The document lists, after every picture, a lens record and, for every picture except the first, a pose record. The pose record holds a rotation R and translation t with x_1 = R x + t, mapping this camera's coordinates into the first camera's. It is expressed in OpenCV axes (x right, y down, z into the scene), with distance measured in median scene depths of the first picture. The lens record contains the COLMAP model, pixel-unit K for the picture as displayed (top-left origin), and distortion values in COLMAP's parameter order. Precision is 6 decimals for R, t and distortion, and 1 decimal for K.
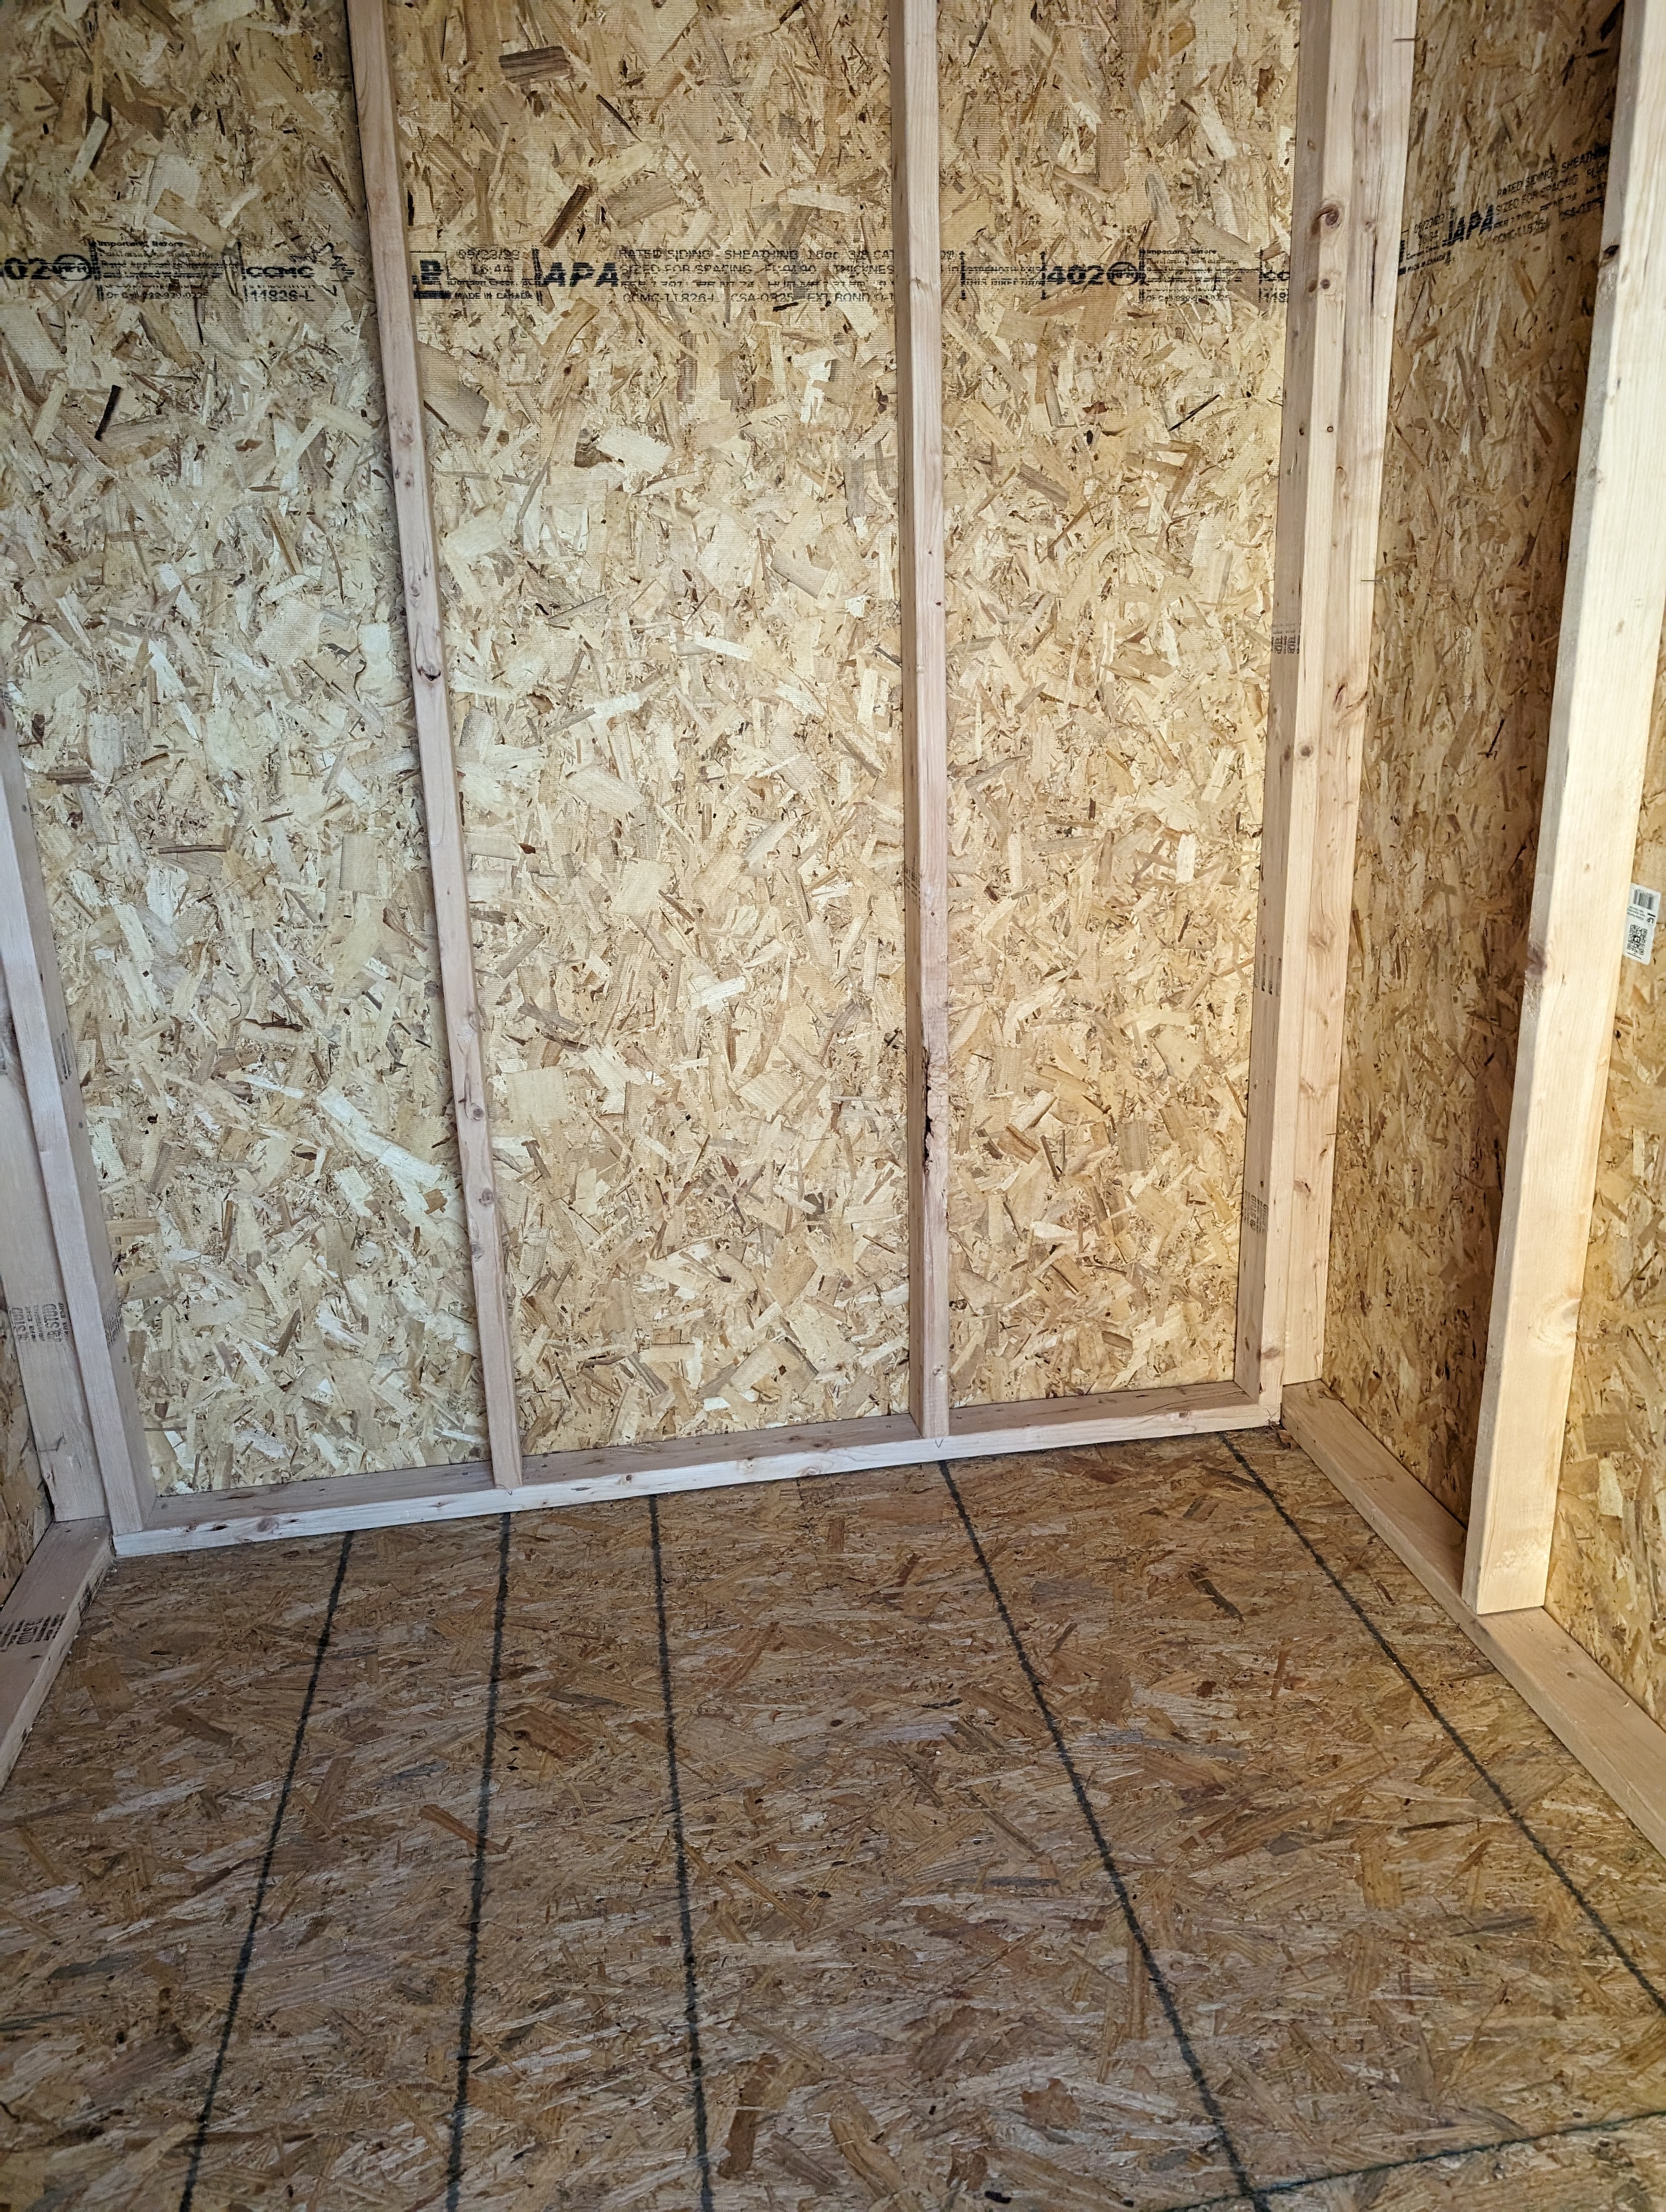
lens RADIAL K [[1586.1, 0, 865.3], [0, 1586.1, 1098.6], [0, 0, 1]] dist [0.020702, -0.022636]
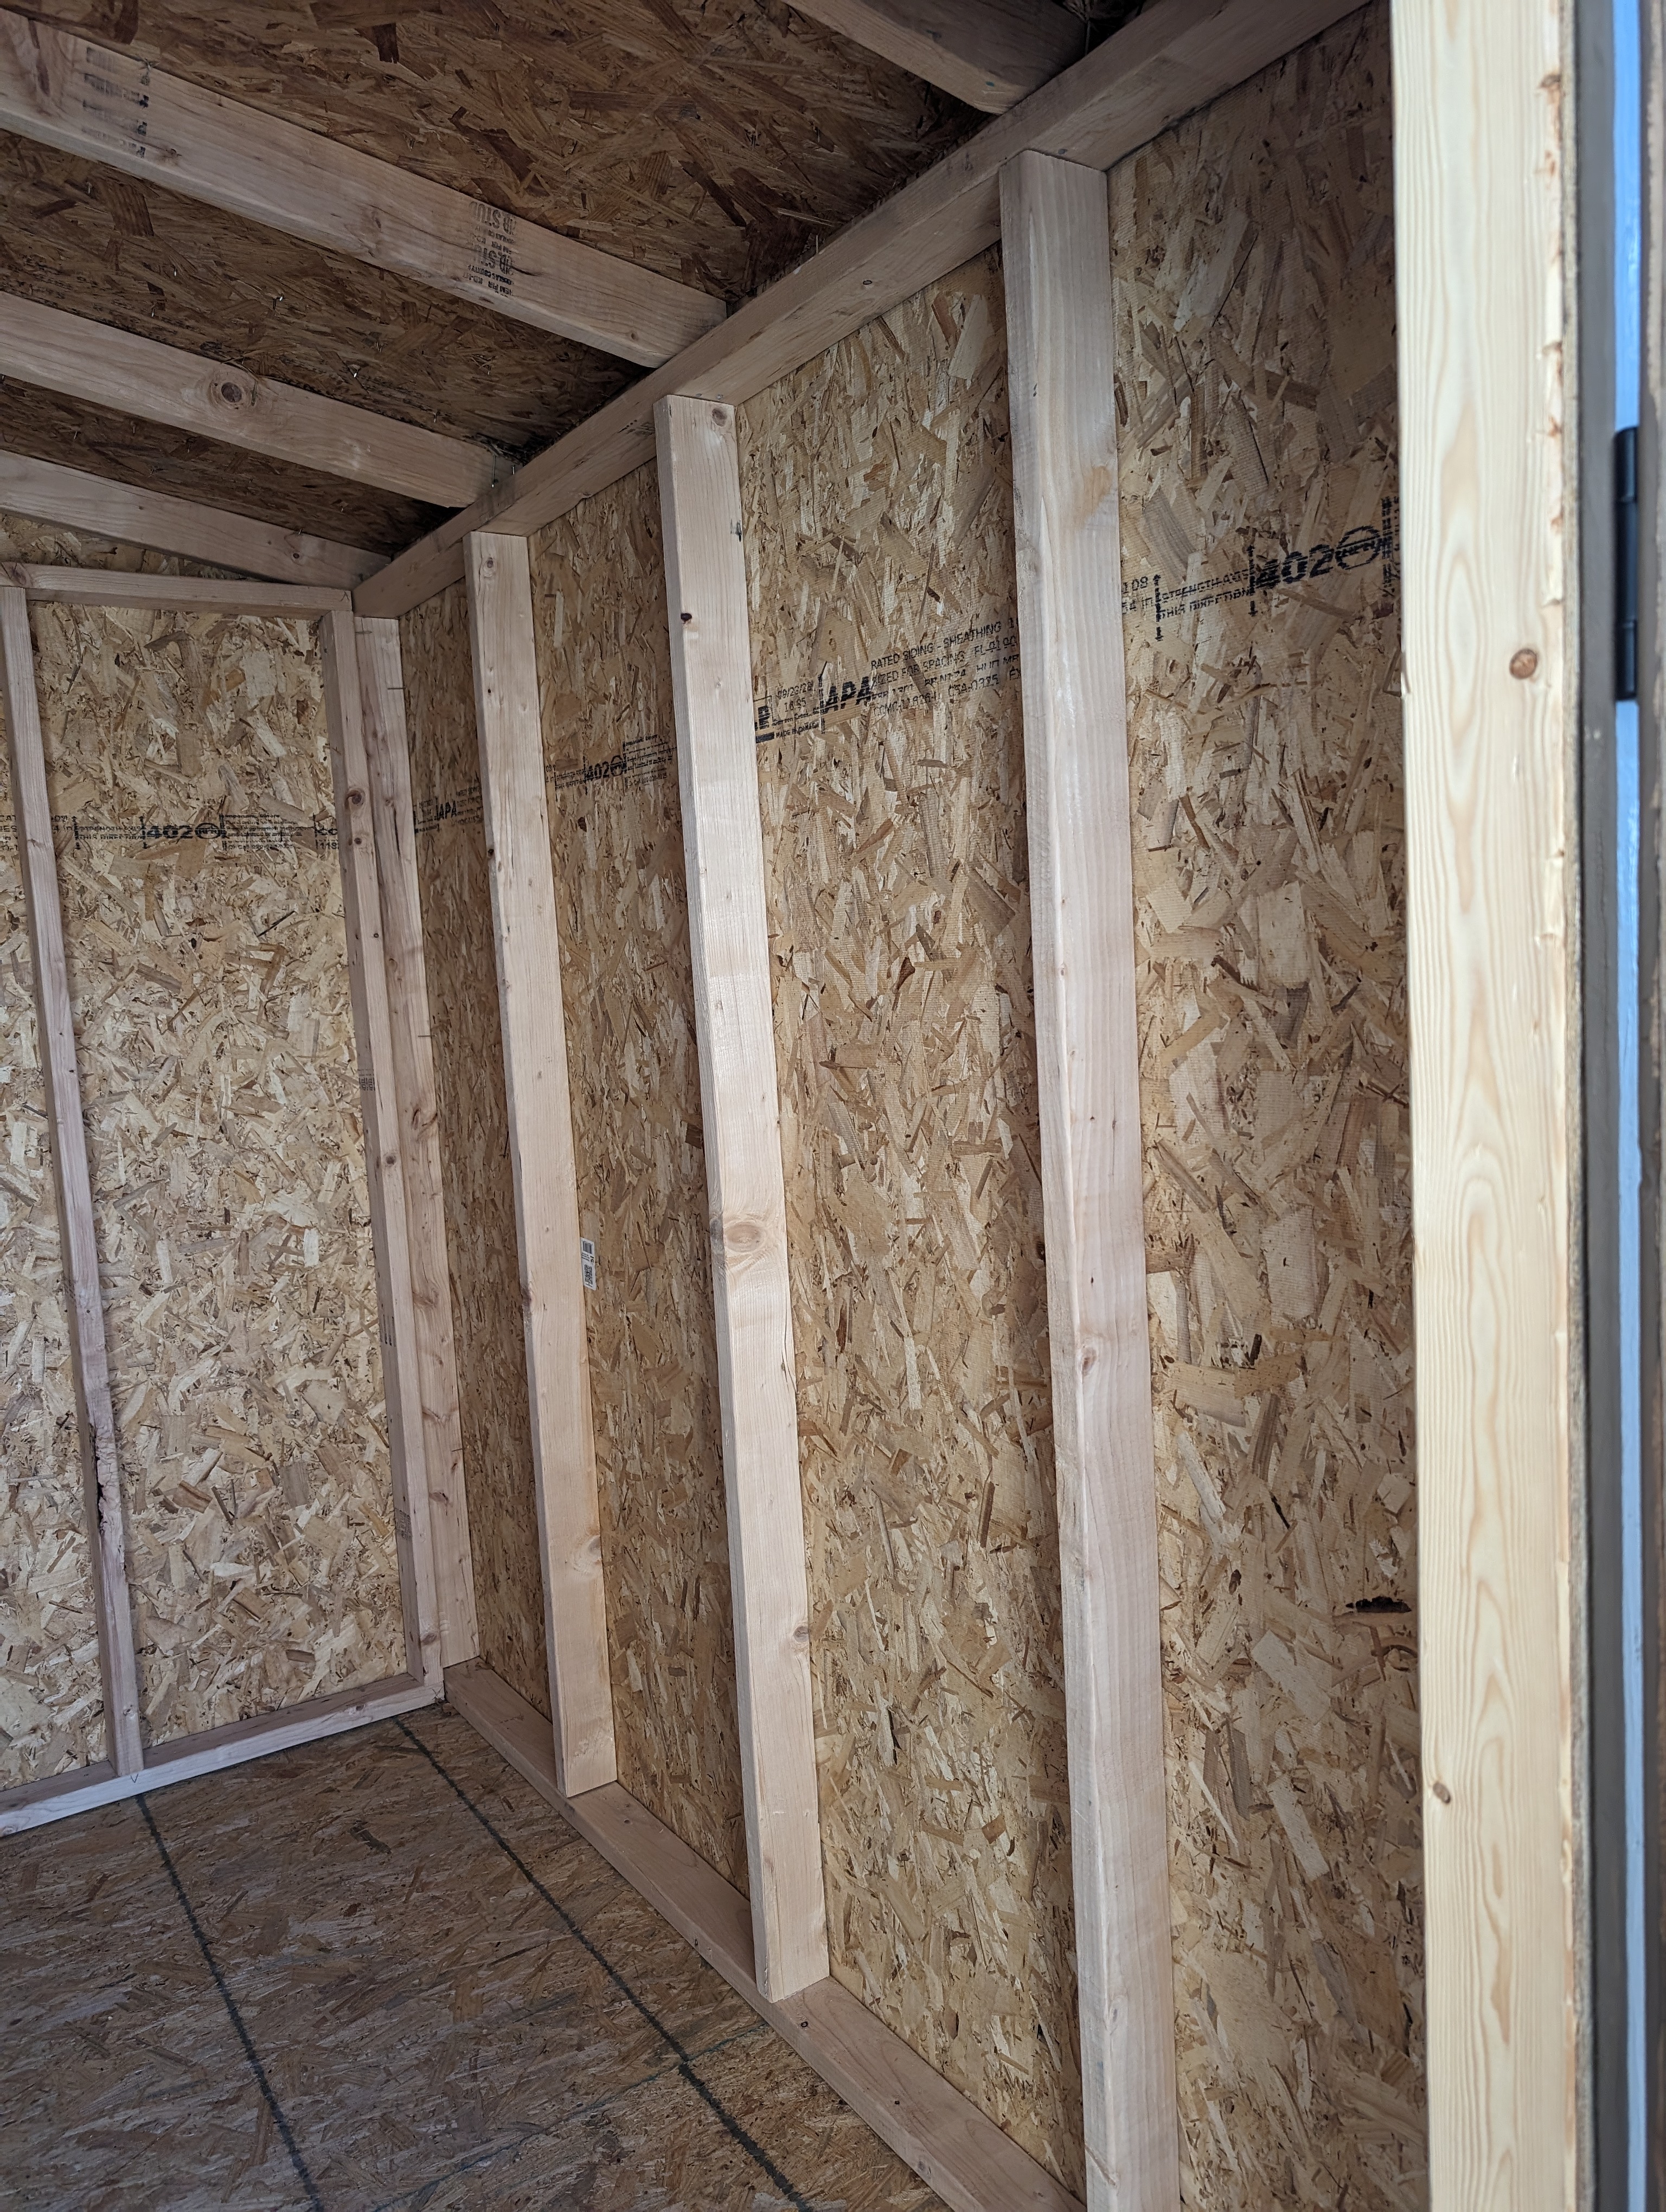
lens RADIAL K [[1586.1, 0, 845.1], [0, 1586.1, 1116.4], [0, 0, 1]] dist [0.020702, -0.022636]
pose [[0.916129, -0.064481, 0.395663, 0.102957], [0.151275, 0.969616, -0.192249, 0.061786], [-0.371245, 0.235979, 0.898048, -0.357810]]
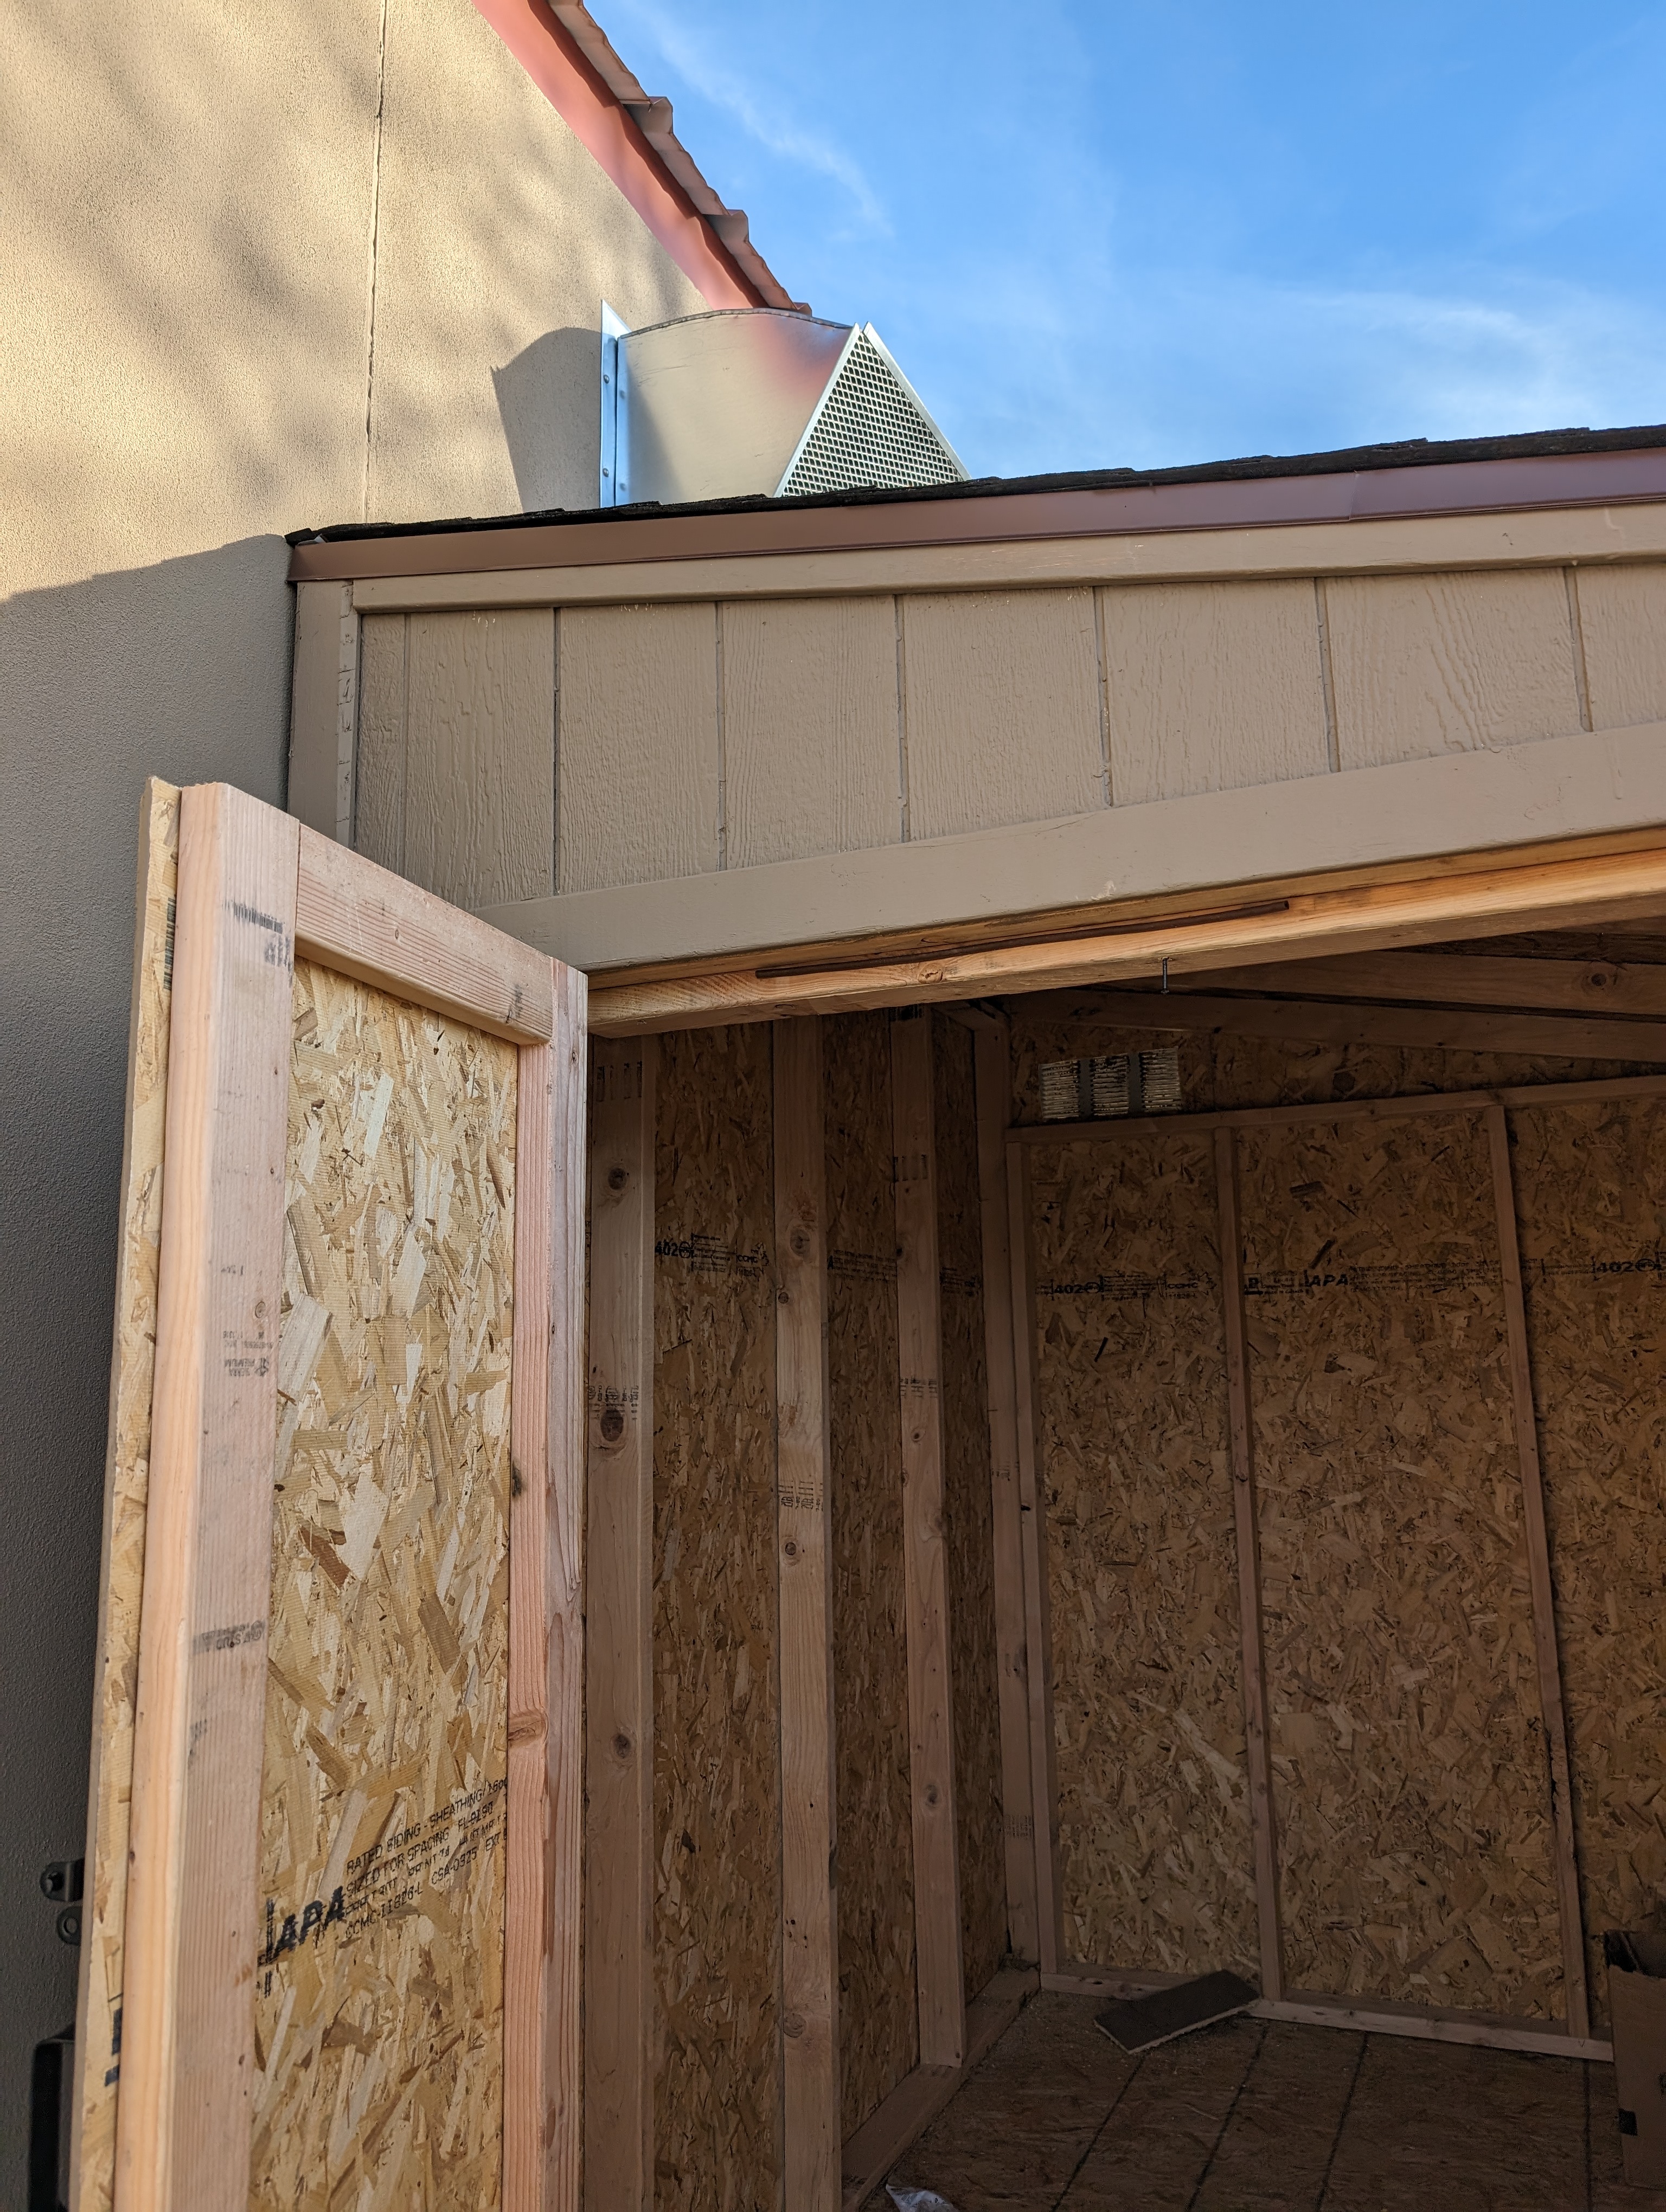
lens RADIAL K [[1586.1, 0, 860.3], [0, 1586.1, 1087.2], [0, 0, 1]] dist [0.020702, -0.022636]
pose [[0.836777, -0.089869, -0.540119, 0.388460], [-0.161584, 0.901977, -0.400410, 0.138713], [0.523159, 0.422329, 0.740232, -0.797080]]
